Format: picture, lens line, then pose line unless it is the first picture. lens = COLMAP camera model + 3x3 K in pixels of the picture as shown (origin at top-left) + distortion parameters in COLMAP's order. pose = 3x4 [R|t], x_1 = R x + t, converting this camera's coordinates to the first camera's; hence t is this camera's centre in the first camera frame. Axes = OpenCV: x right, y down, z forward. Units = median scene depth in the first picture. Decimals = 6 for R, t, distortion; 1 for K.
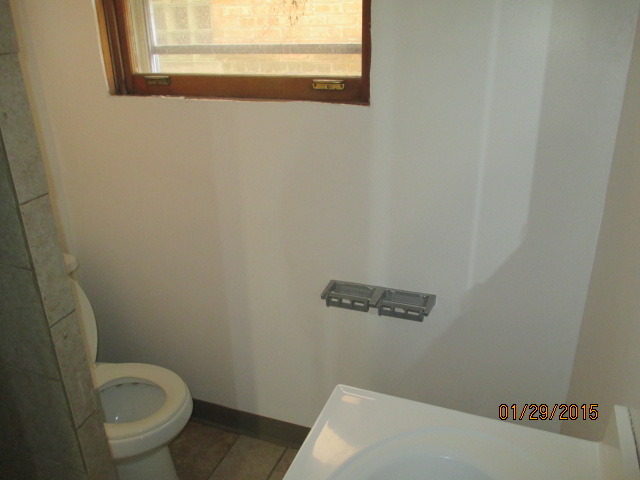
lens RADIAL K [[535.3, 0, 319.9], [0, 535.3, 240.1], [0, 0, 1]] dist [-0.010390, 0.002224]
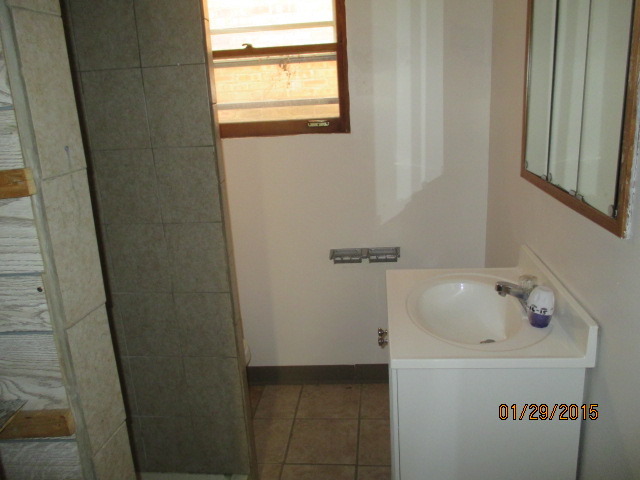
lens RADIAL K [[535.3, 0, 321.0], [0, 535.3, 239.4], [0, 0, 1]] dist [-0.010390, 0.002224]
pose [[0.964054, -0.109511, 0.242090, -0.394934], [0.135557, 0.986335, -0.093641, 0.197383], [-0.228527, 0.123092, 0.965724, -0.488393]]
